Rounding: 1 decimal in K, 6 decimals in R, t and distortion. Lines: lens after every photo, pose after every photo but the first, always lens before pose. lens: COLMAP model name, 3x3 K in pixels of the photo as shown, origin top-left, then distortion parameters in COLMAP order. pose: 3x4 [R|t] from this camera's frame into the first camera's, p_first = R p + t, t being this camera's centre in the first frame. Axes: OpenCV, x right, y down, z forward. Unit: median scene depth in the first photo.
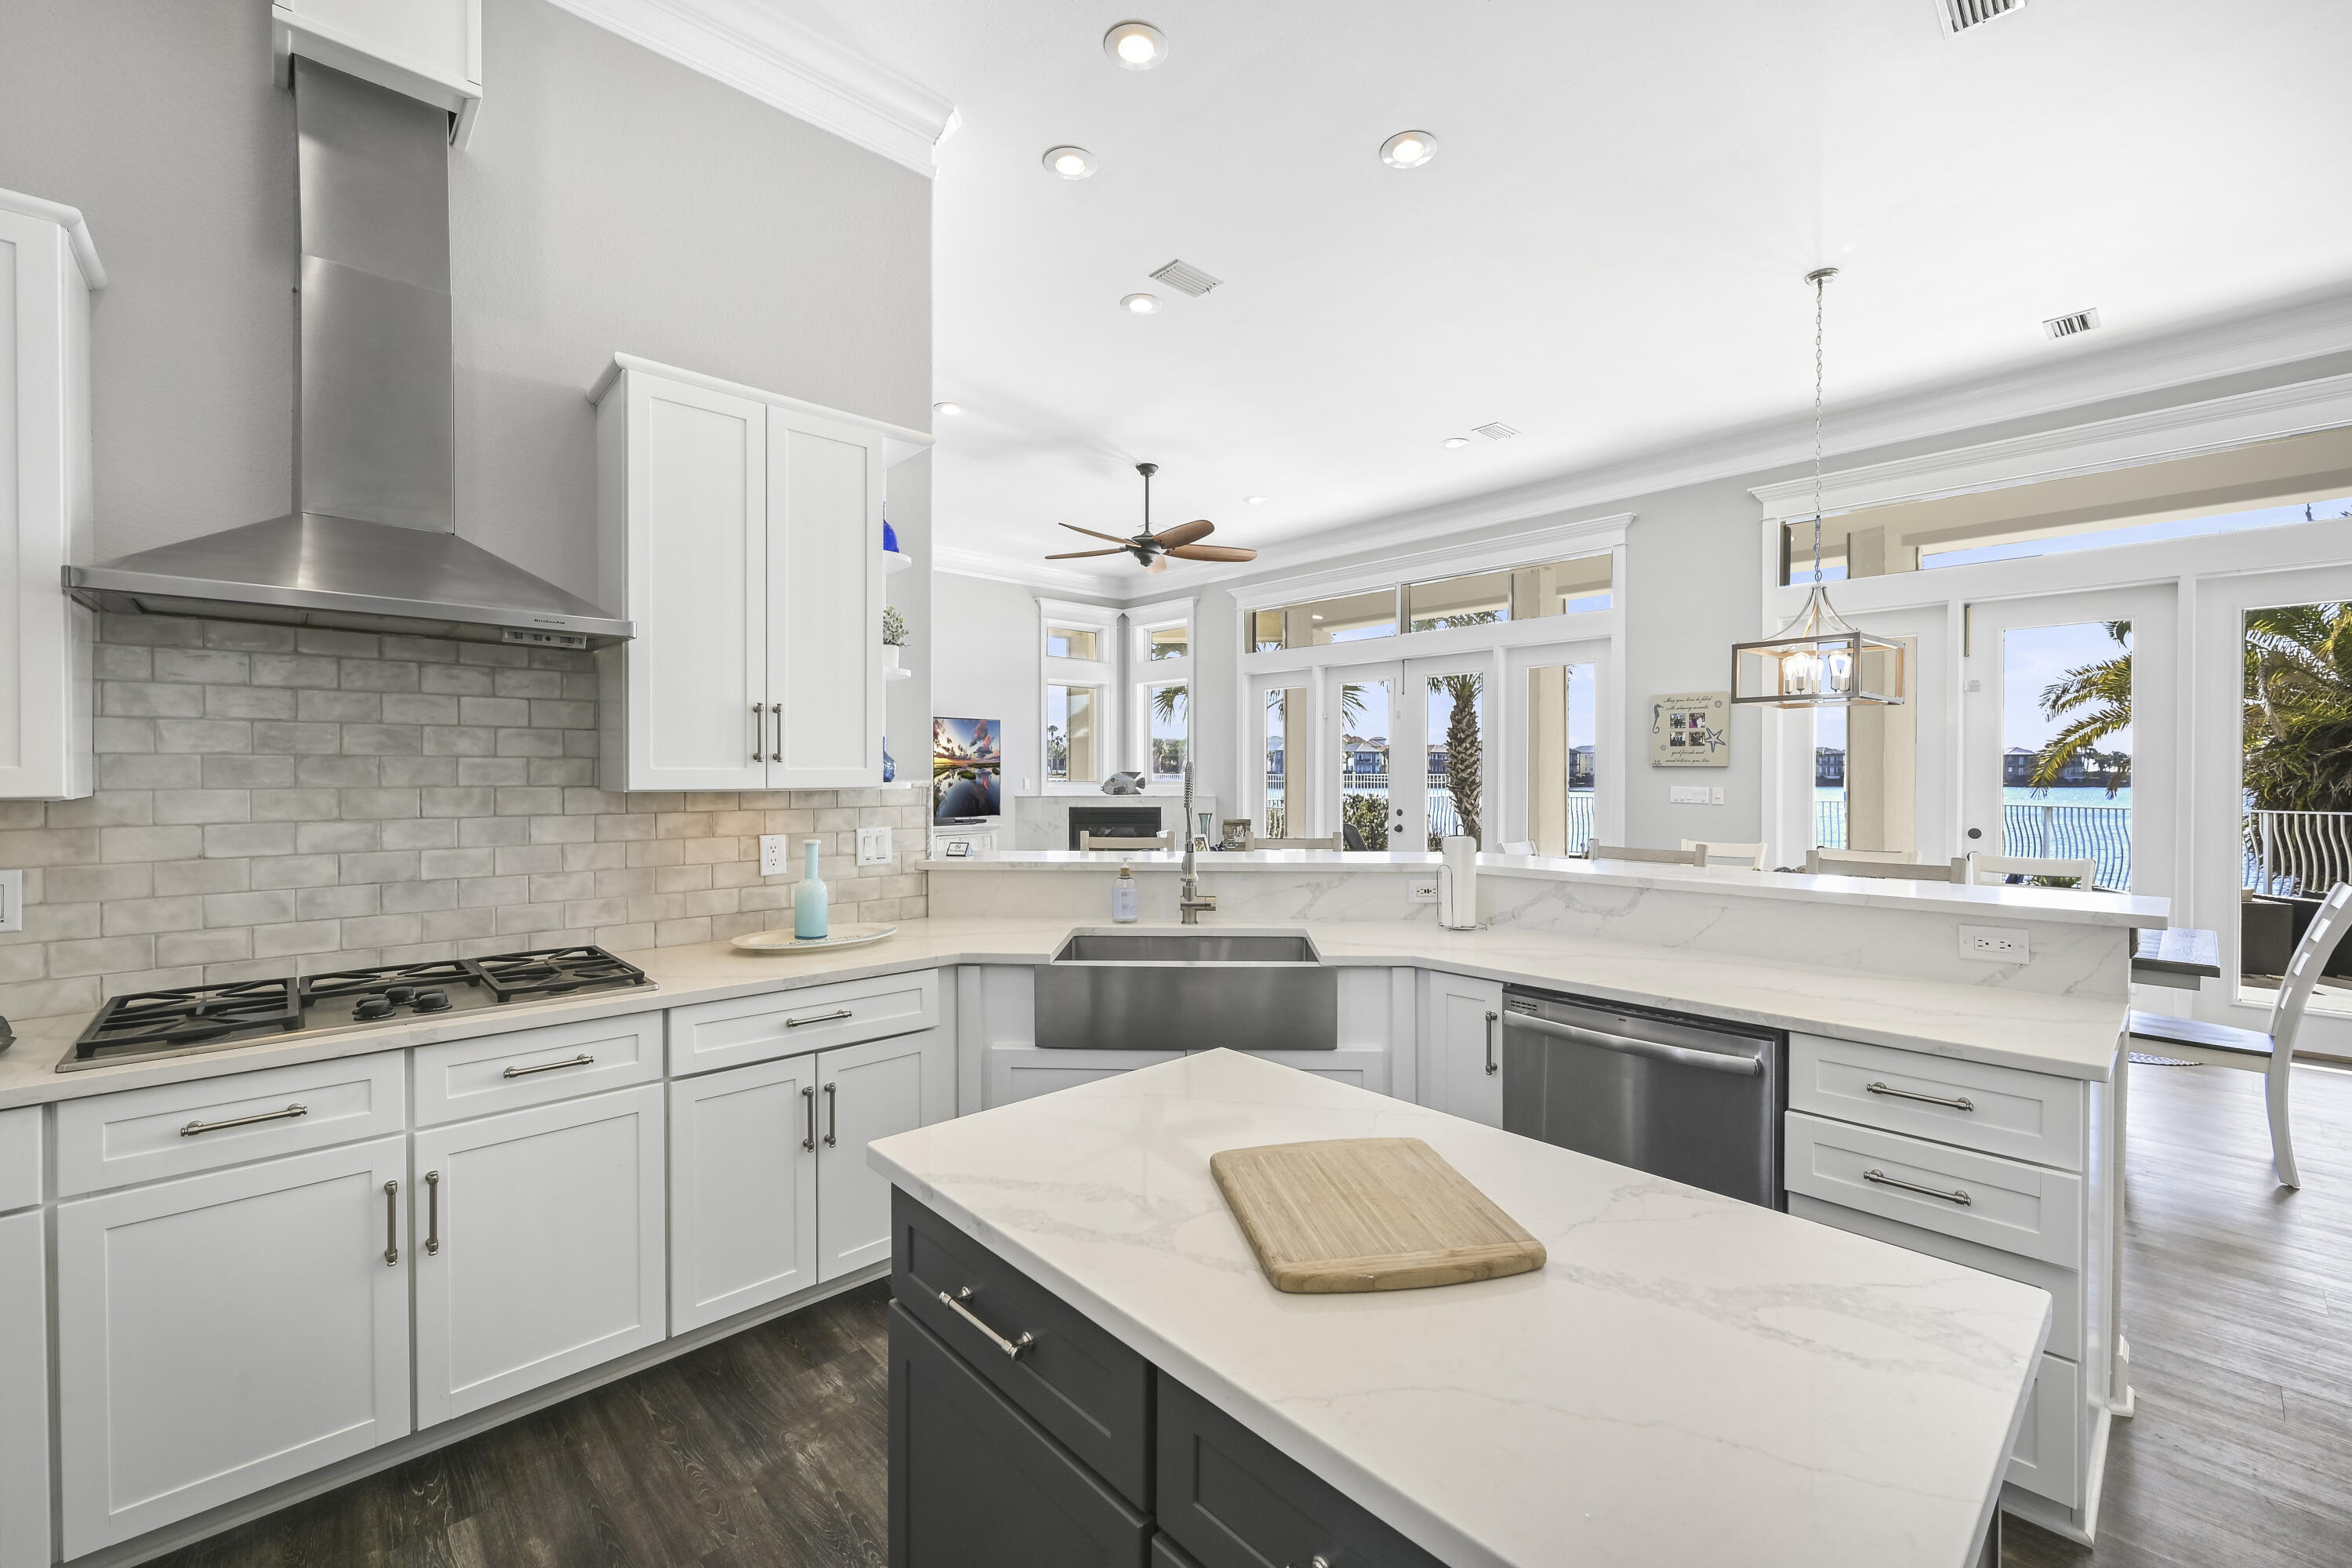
lens RADIAL K [[971.5, 0, 1201.1], [0, 971.5, 782.6], [0, 0, 1]] dist [0.005545, 0.000293]
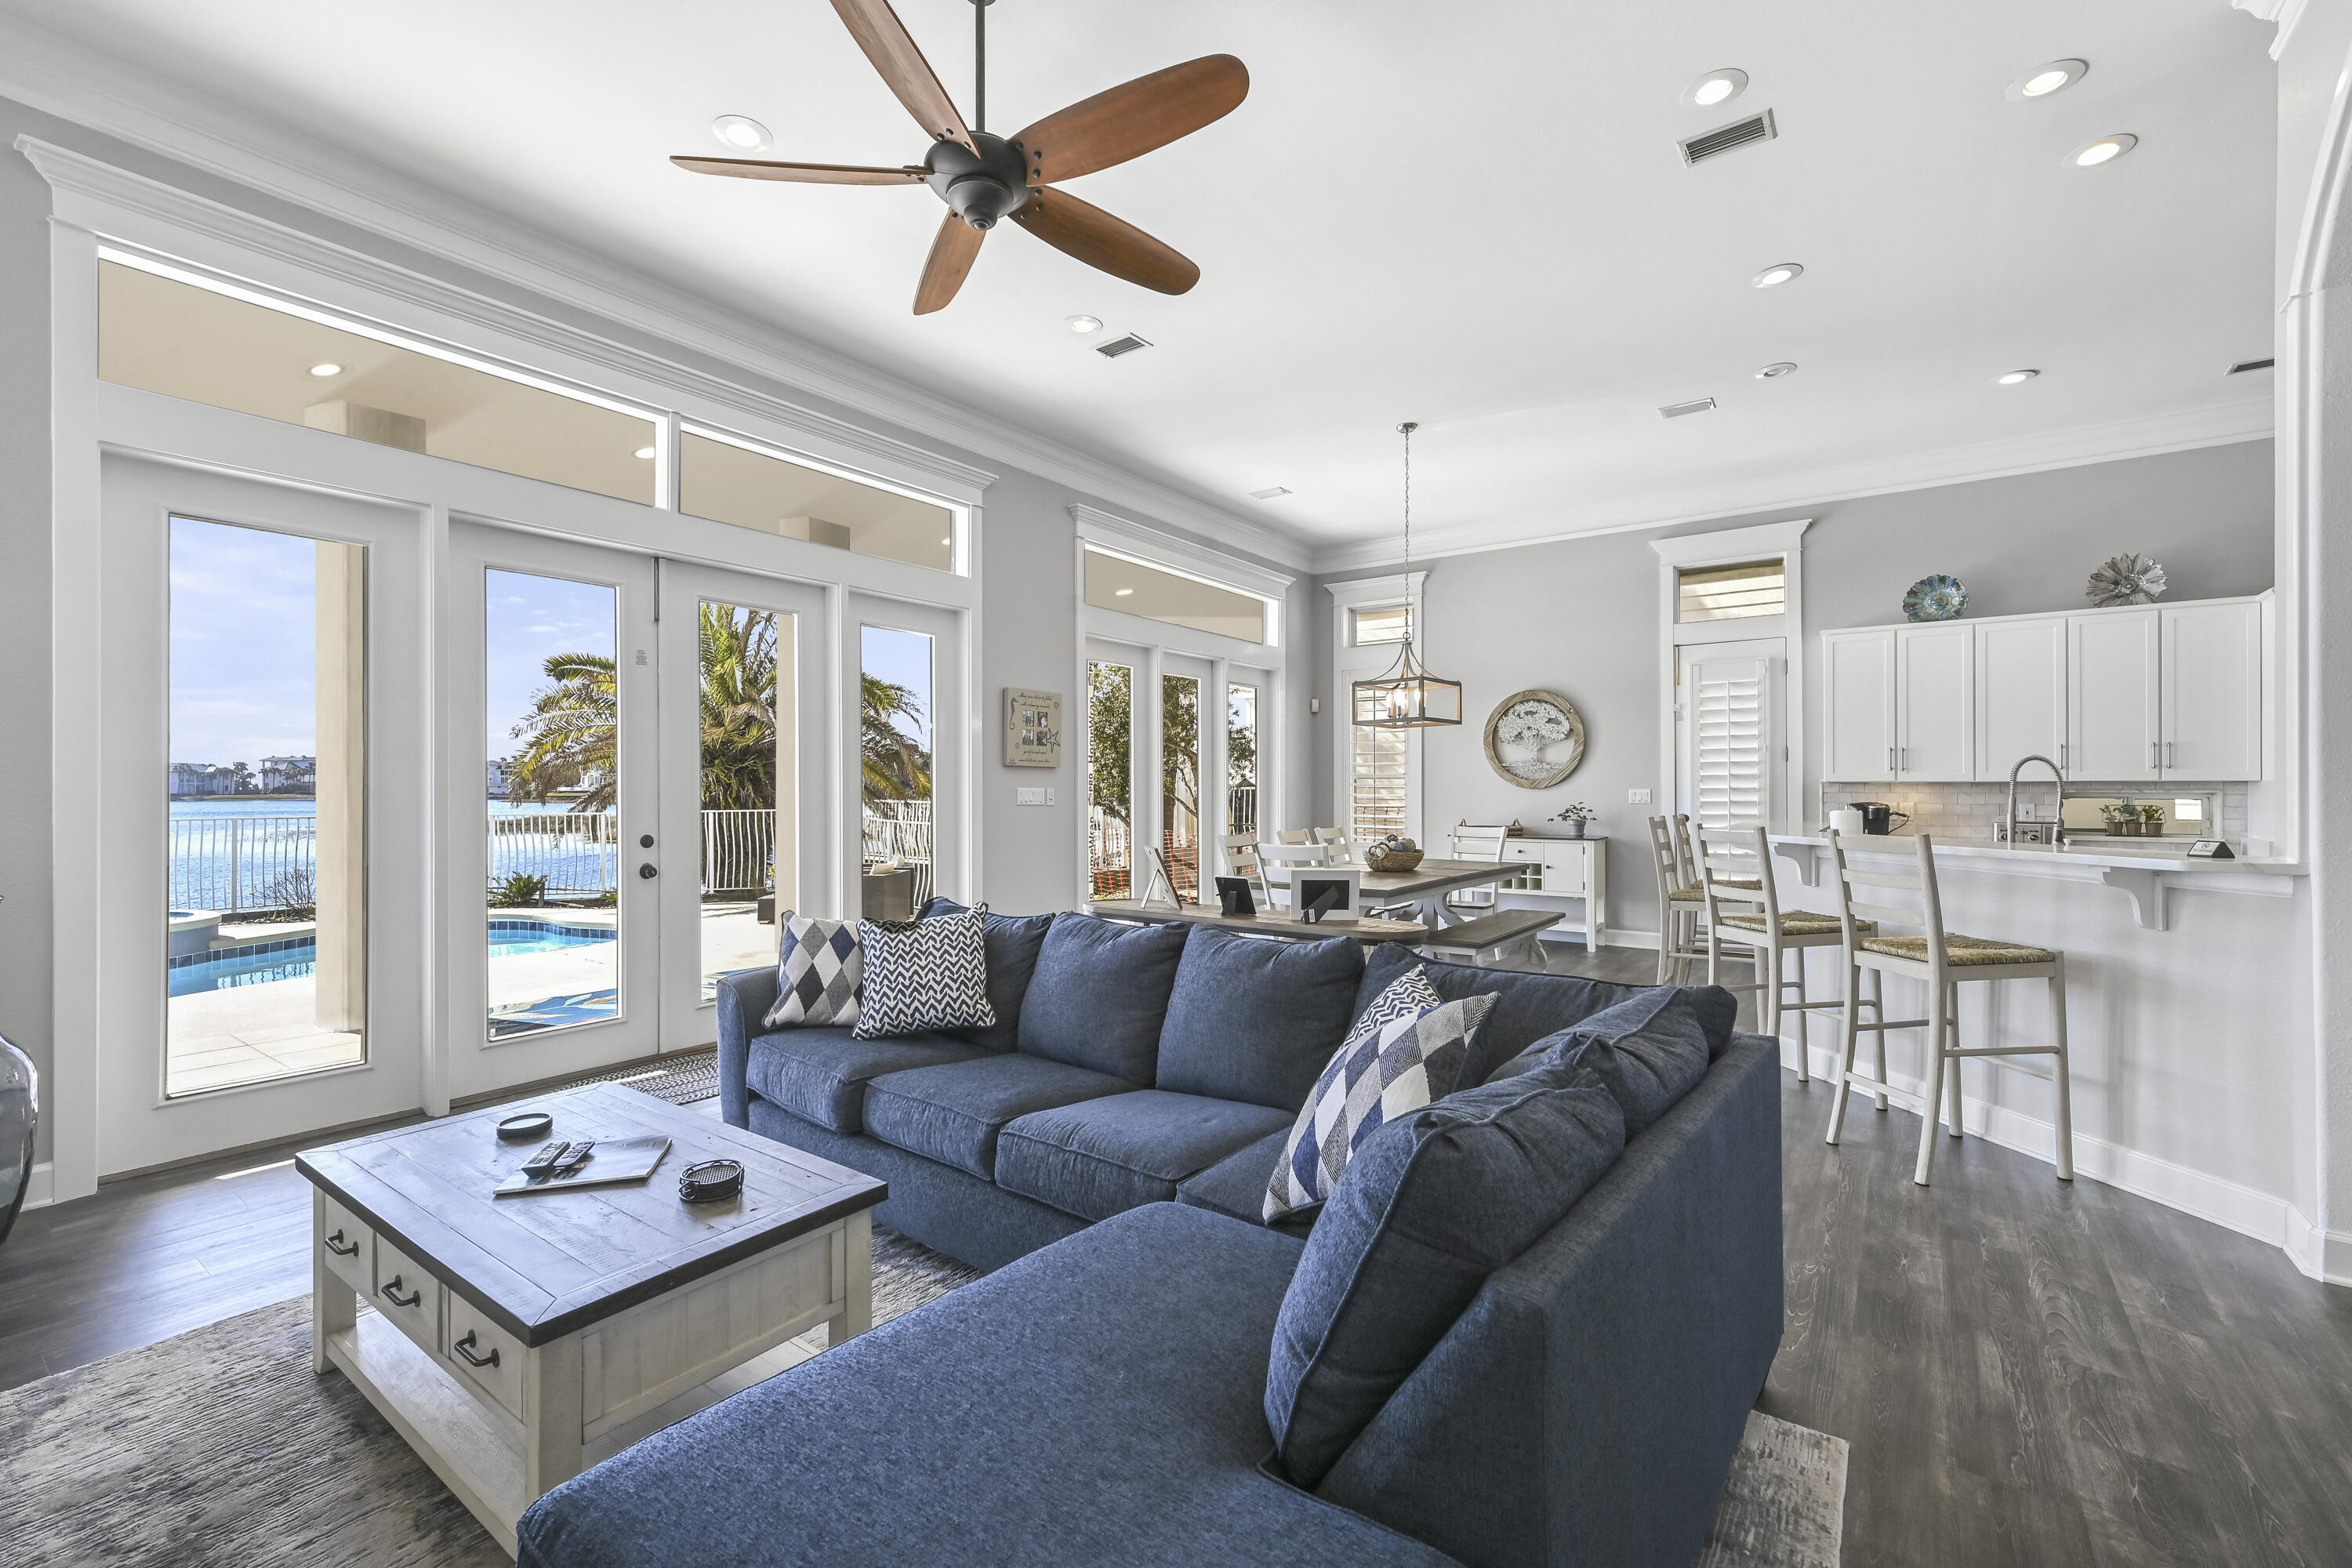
lens RADIAL K [[1007.2, 0, 1151.8], [0, 1007.2, 786.7], [0, 0, 1]] dist [0.005606, 0.000574]
pose [[-0.155379, 0.002108, 0.987853, -0.382889], [0.010719, 0.999942, -0.000448, 0.003330], [-0.987797, 0.010519, -0.155392, 0.813286]]
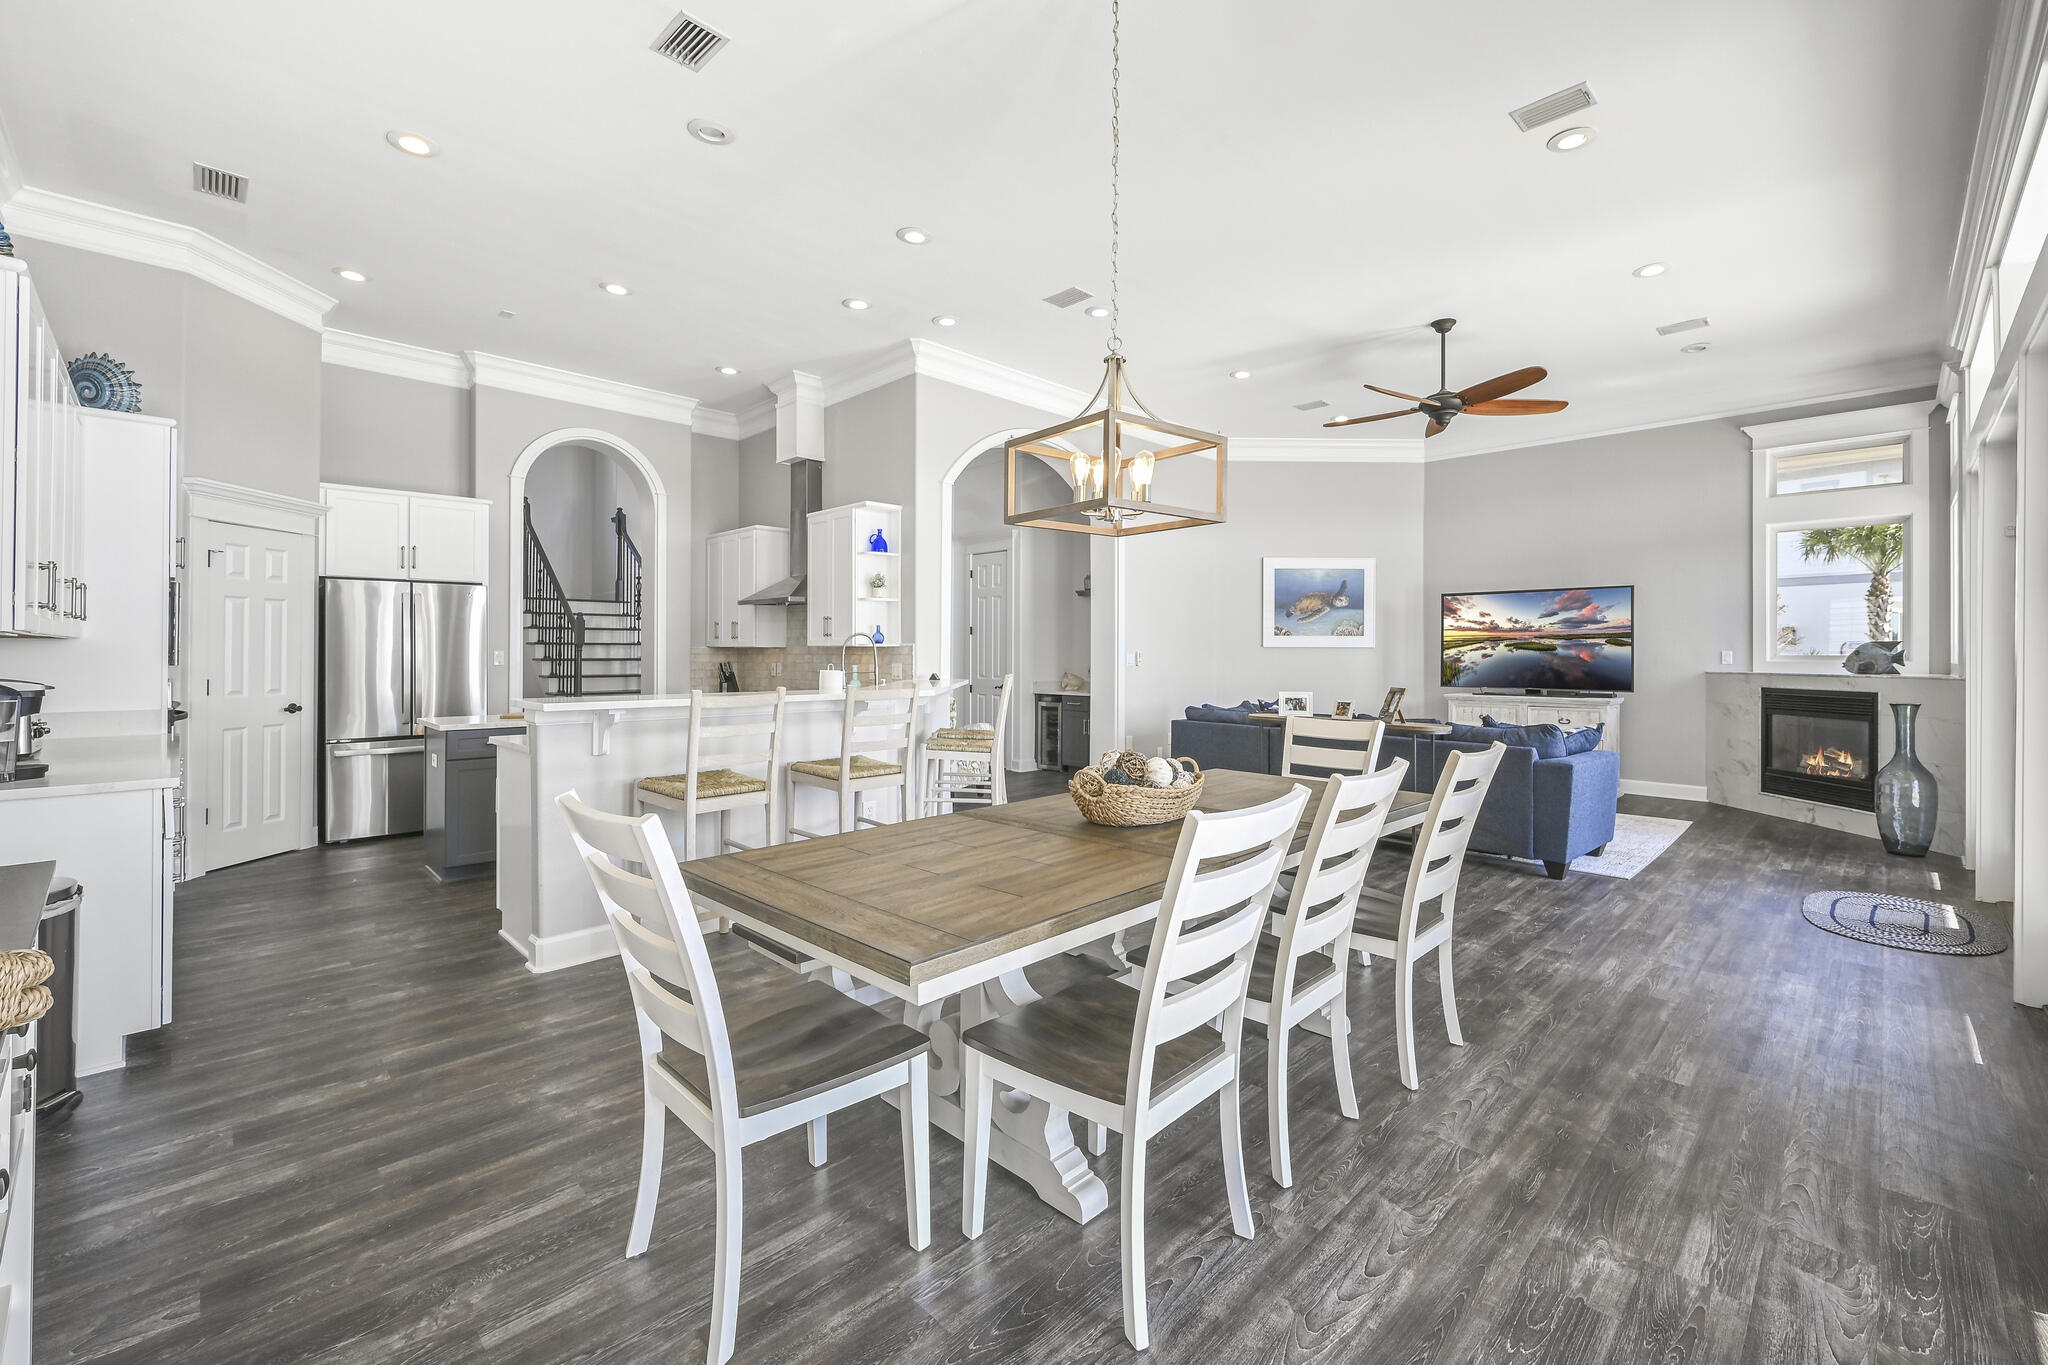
lens RADIAL K [[846.0, 0, 1026.6], [0, 846.0, 649.0], [0, 0, 1]] dist [0.005545, 0.000293]
pose [[0.015714, -0.006093, -0.999858, 0.631653], [-0.013492, 0.999889, -0.006306, 0.007395], [0.999785, 0.013589, 0.015630, 0.470854]]
